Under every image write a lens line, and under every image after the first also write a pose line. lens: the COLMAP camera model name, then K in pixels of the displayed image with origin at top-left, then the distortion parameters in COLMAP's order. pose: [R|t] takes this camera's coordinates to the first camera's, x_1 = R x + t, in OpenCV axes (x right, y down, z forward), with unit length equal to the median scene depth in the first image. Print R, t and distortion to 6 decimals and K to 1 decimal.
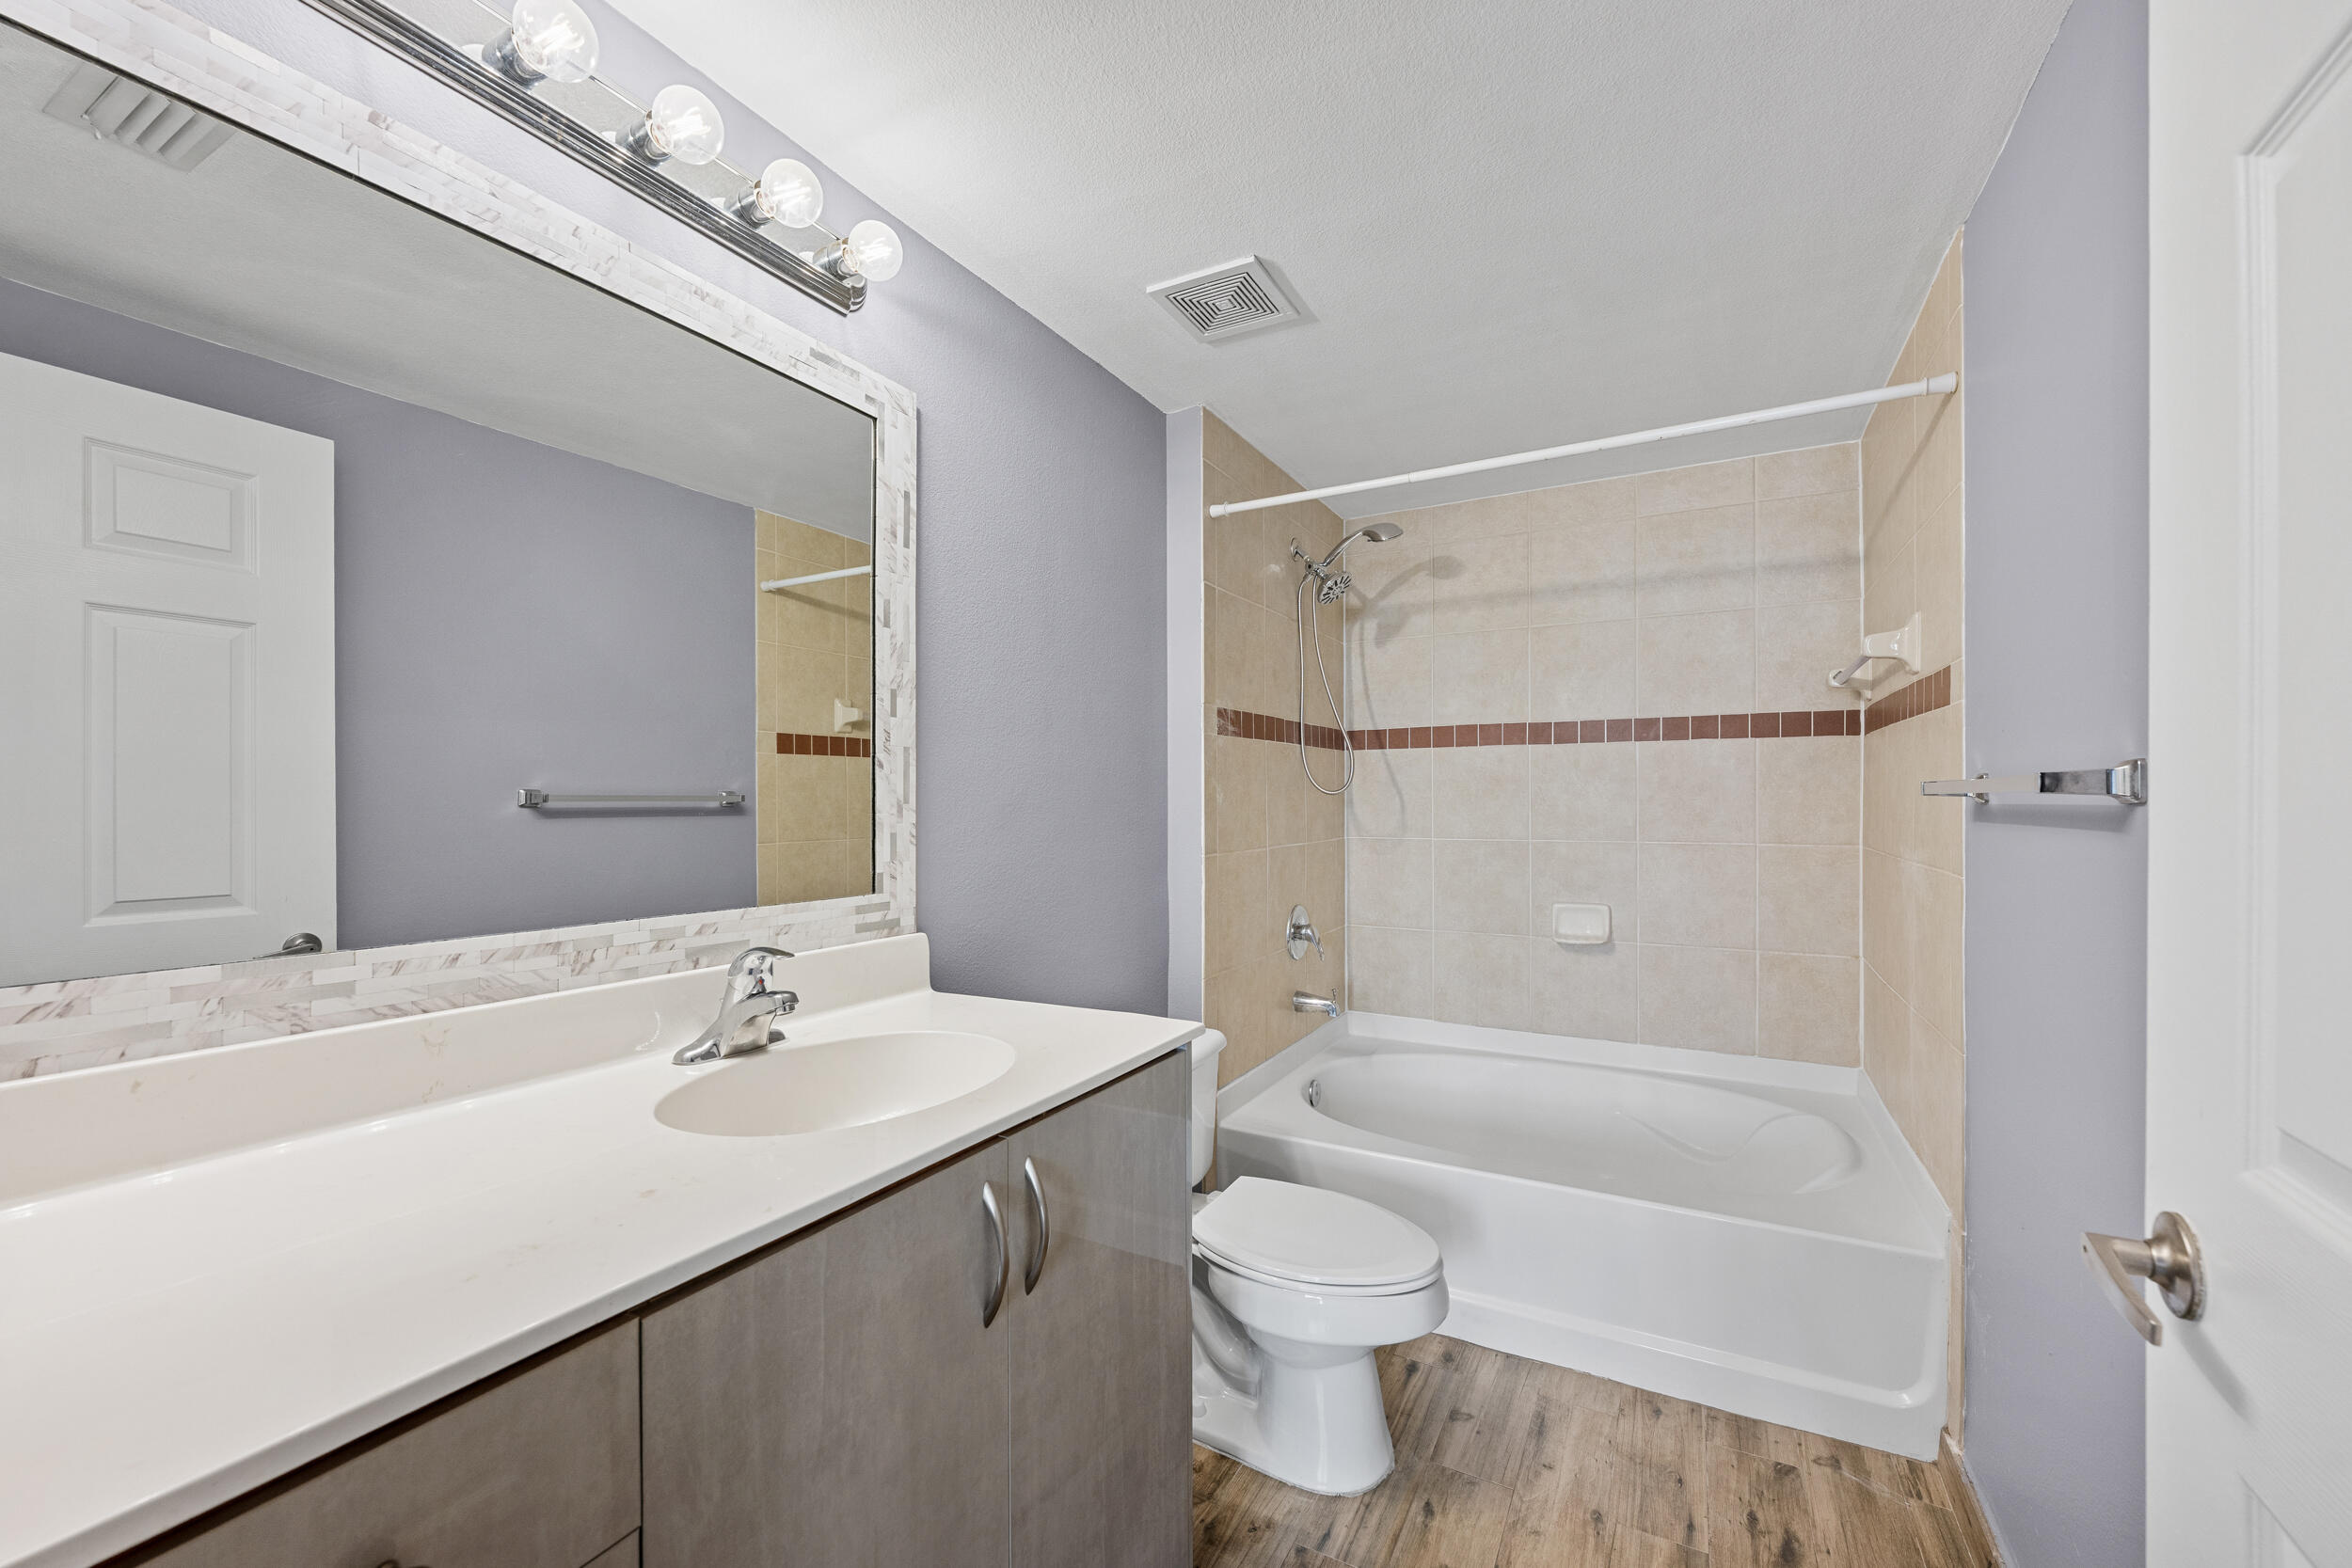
lens RADIAL K [[937.7, 0, 1171.1], [0, 937.7, 805.2], [0, 0, 1]] dist [-0.001887, 0.000298]
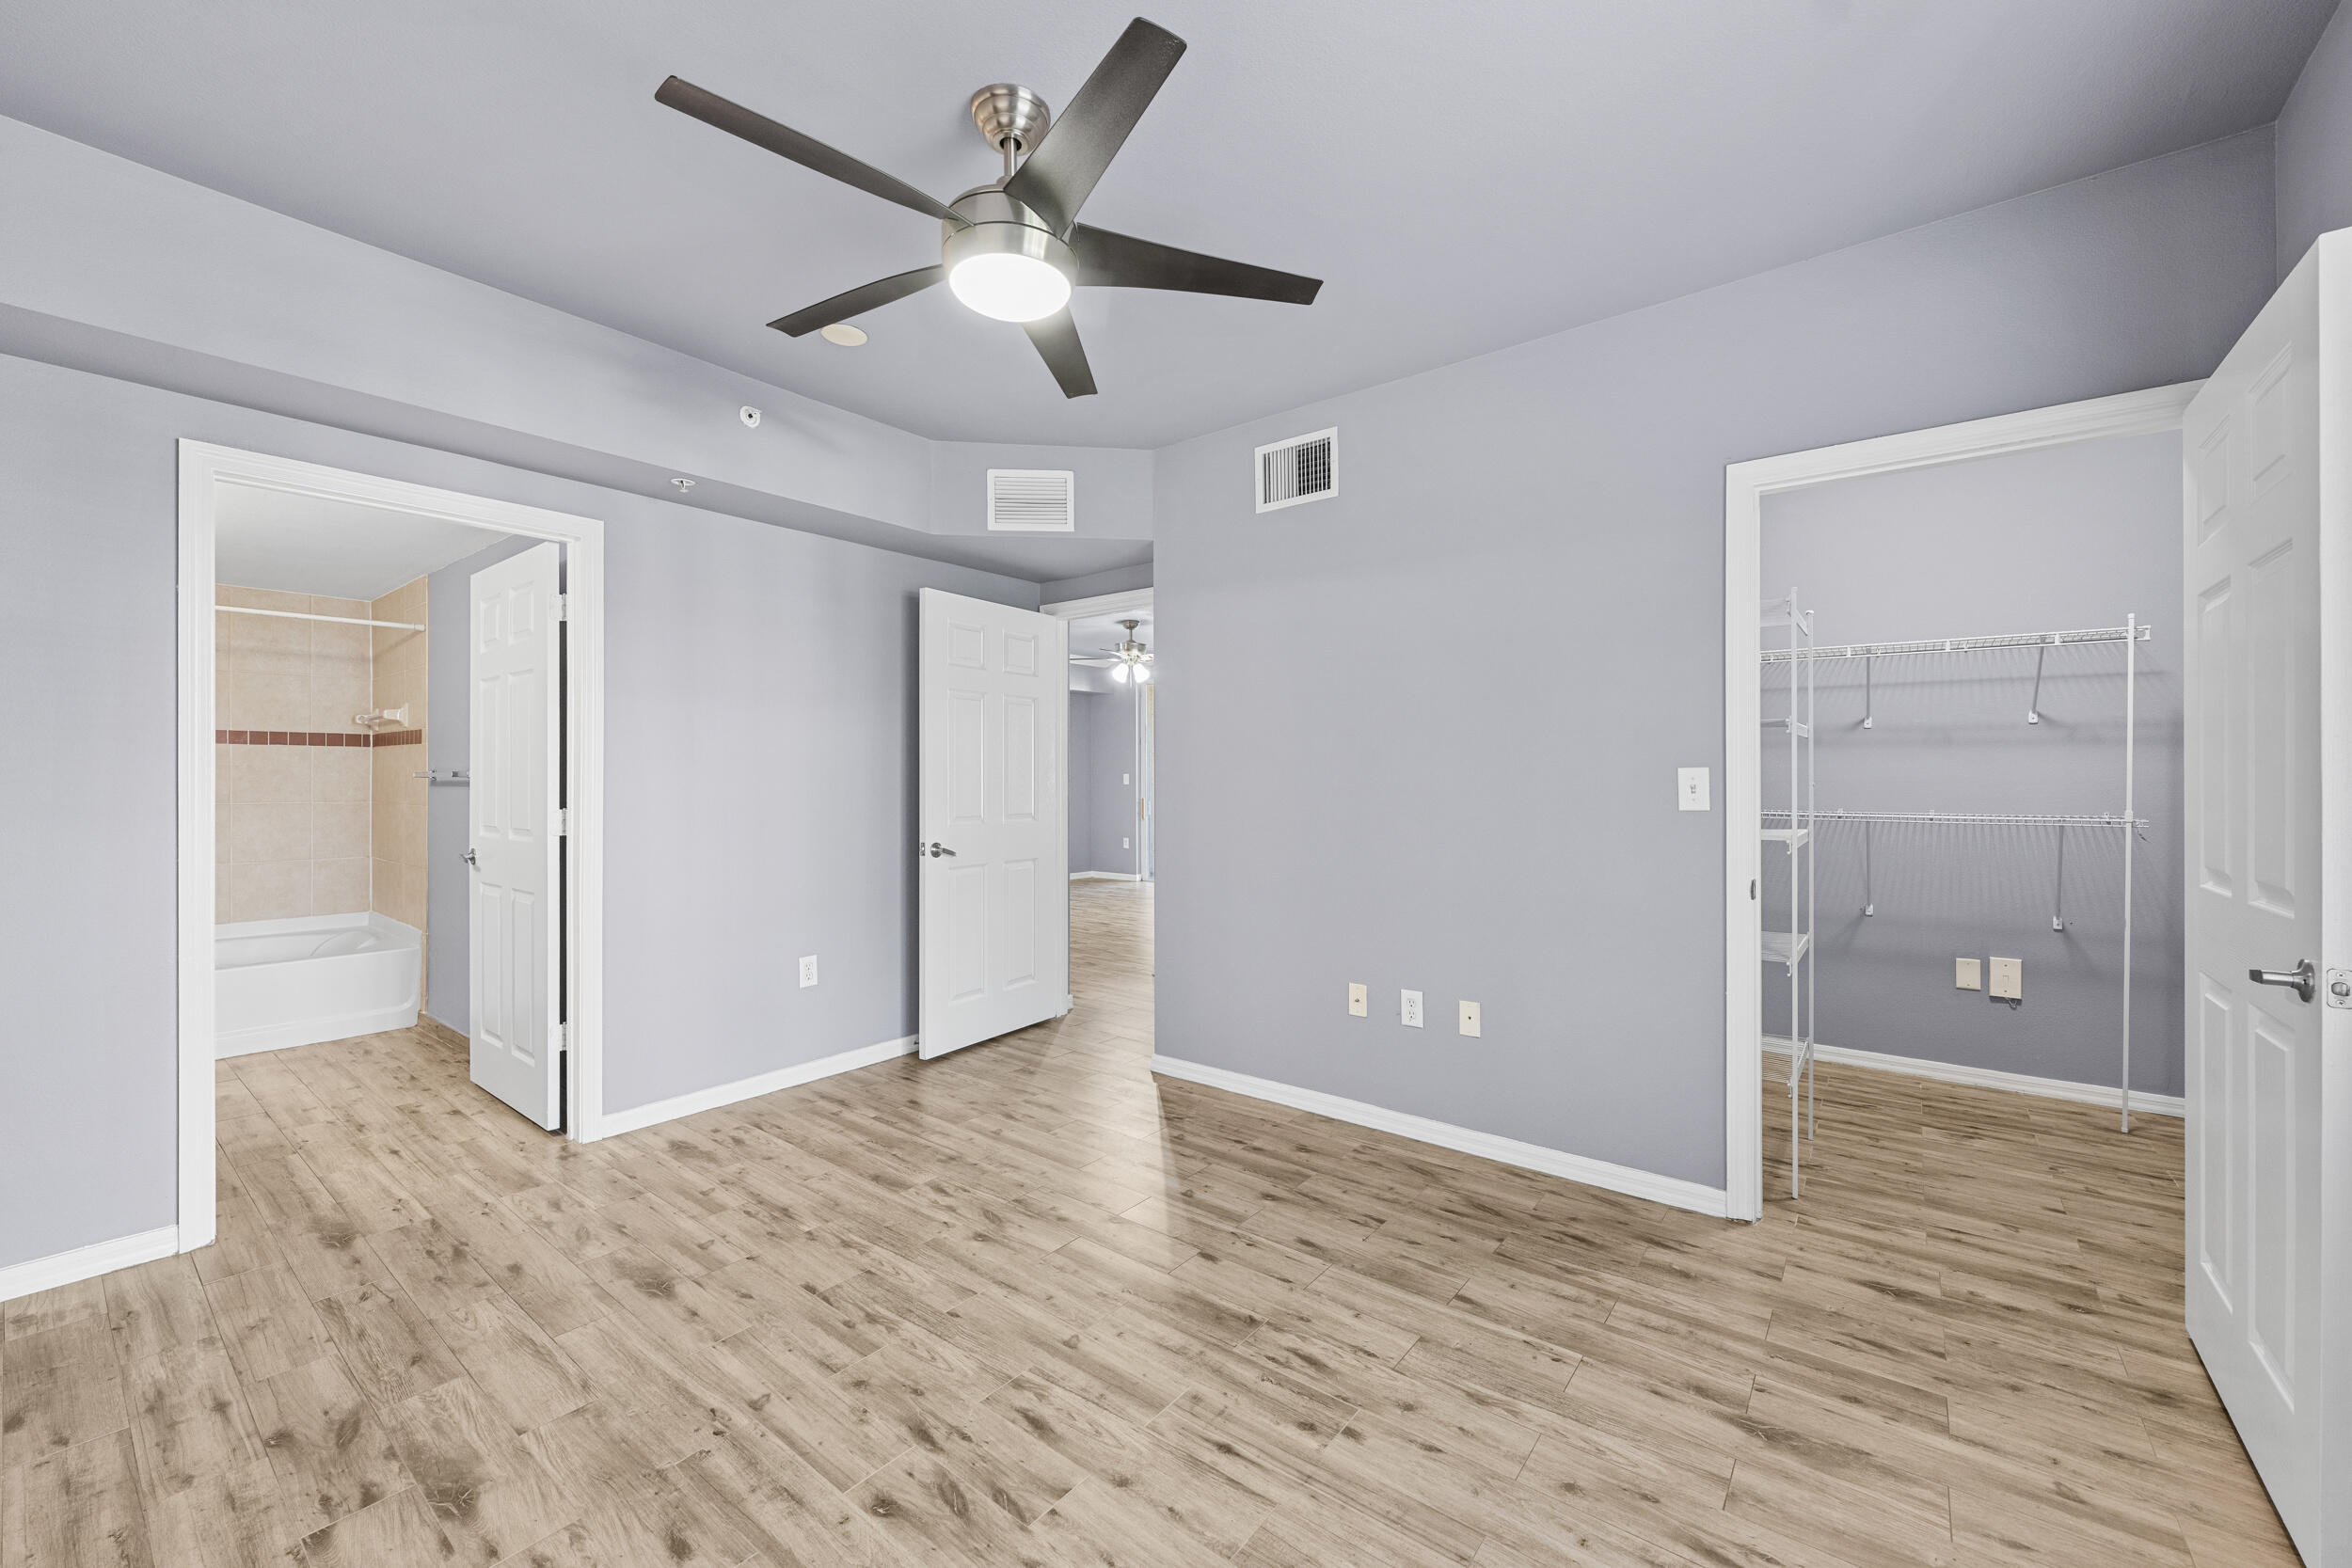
lens RADIAL K [[927.4, 0, 1172.3], [0, 927.4, 780.3], [0, 0, 1]] dist [-0.000343, 0.000003]
pose [[0.163301, 0.000822, 0.986576, -0.902306], [0.002620, 0.999996, -0.001267, 0.004265], [-0.986573, 0.002792, 0.163298, -0.977453]]
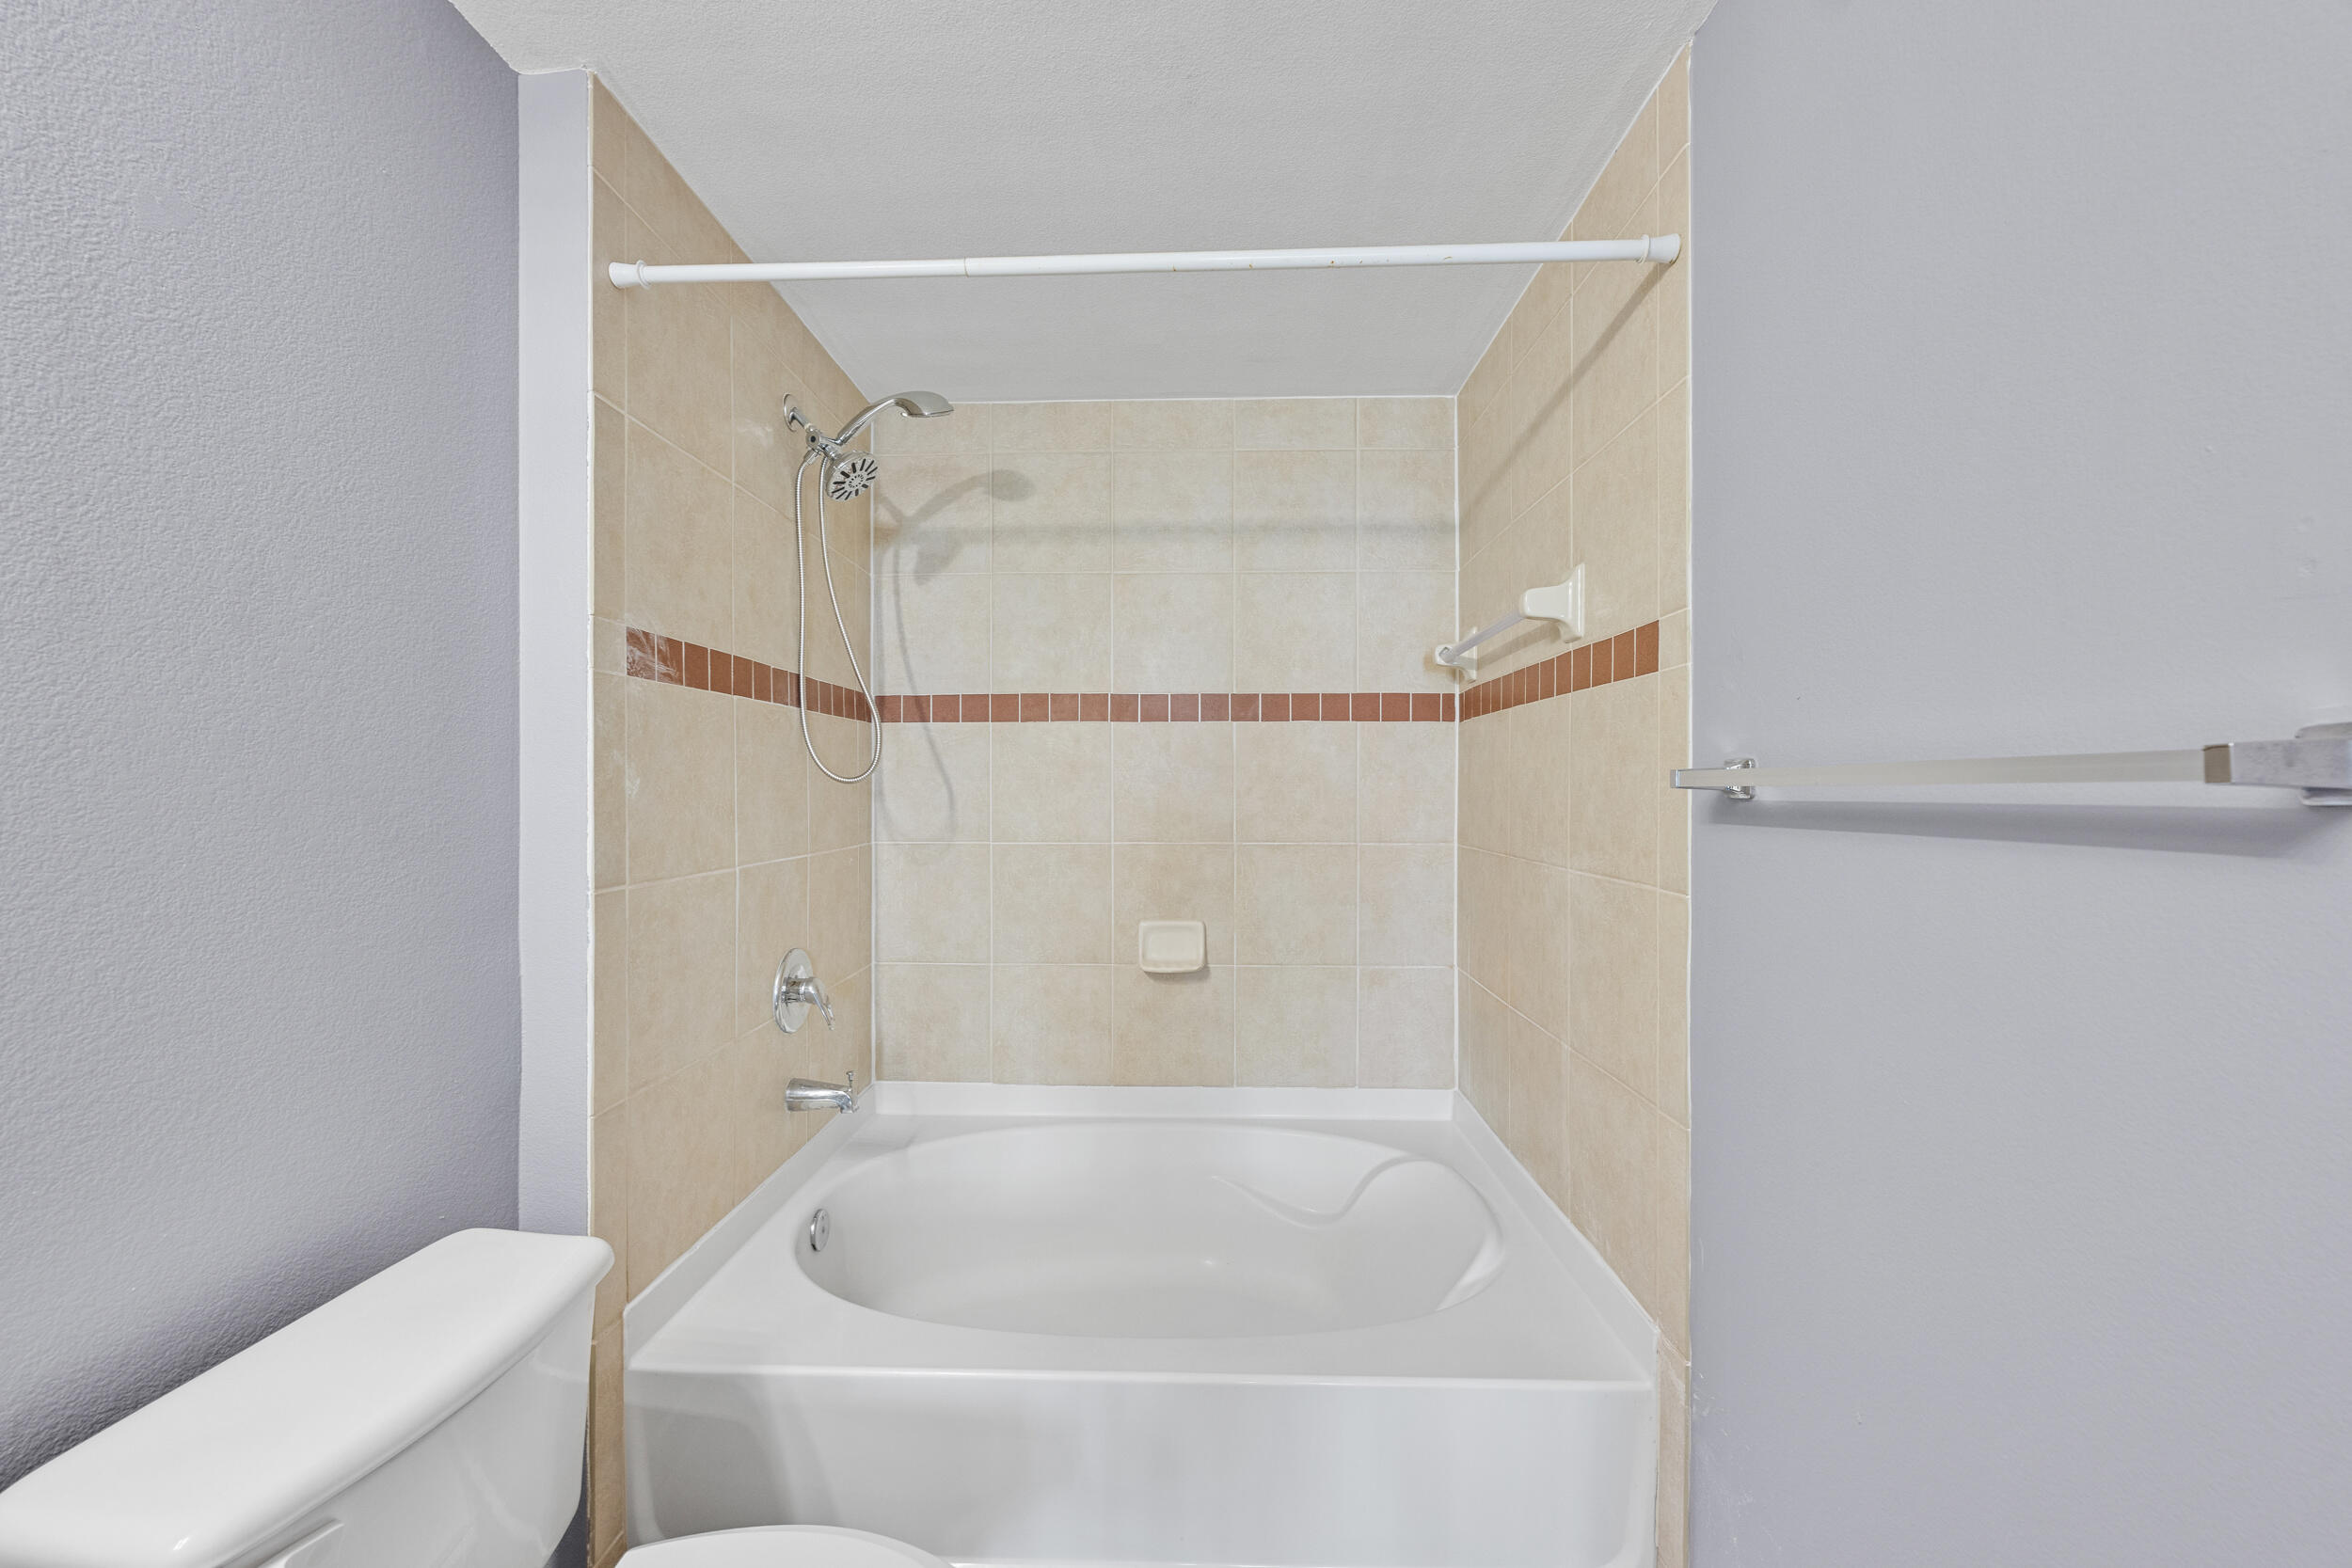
lens RADIAL K [[922.8, 0, 1167.0], [0, 922.8, 790.8], [0, 0, 1]] dist [-0.001091, -0.000063]
pose [[0.889729, 0.003265, 0.456478, 0.074656], [-0.000741, 0.999983, -0.005708, -0.002152], [-0.456489, 0.004740, 0.889716, 0.311475]]
